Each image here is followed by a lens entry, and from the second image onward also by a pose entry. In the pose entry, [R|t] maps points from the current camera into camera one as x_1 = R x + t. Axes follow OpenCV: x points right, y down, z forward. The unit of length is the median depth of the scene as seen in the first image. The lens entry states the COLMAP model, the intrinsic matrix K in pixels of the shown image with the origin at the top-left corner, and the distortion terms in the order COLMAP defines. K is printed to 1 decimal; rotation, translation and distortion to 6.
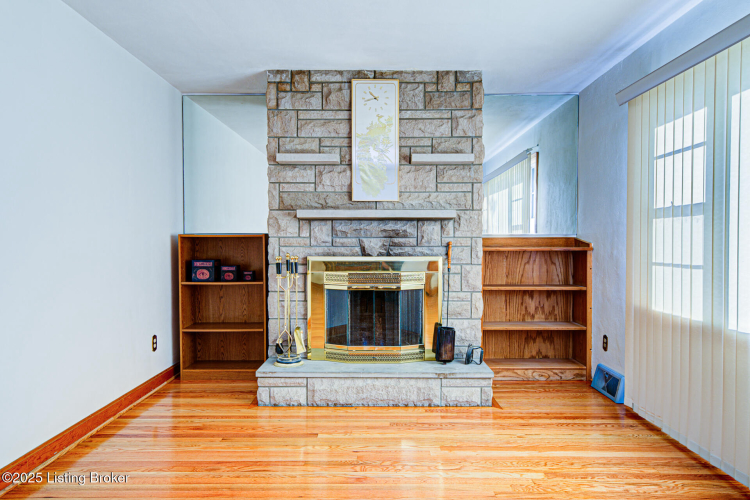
lens RADIAL K [[473.6, 0, 376.9], [0, 473.6, 248.7], [0, 0, 1]] dist [0.024508, 0.000687]
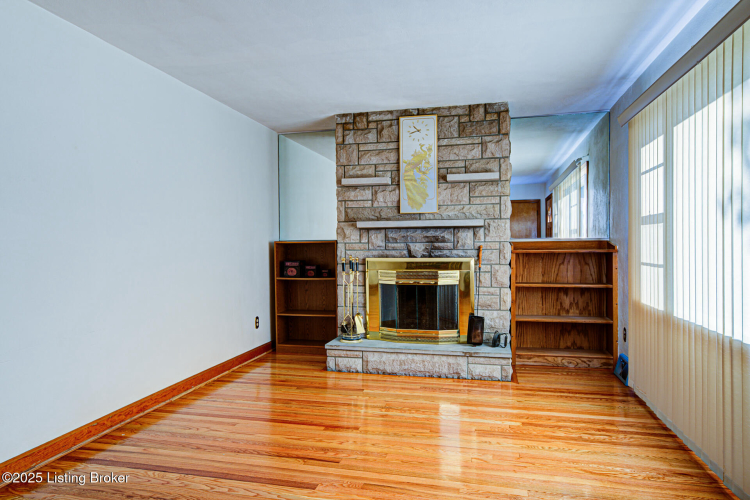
lens RADIAL K [[473.6, 0, 373.9], [0, 473.6, 248.7], [0, 0, 1]] dist [0.024508, 0.000687]
pose [[0.973695, -0.005685, -0.227782, 0.163653], [0.004400, 0.999971, -0.006146, -0.000407], [0.227811, 0.004982, 0.973693, -0.234896]]
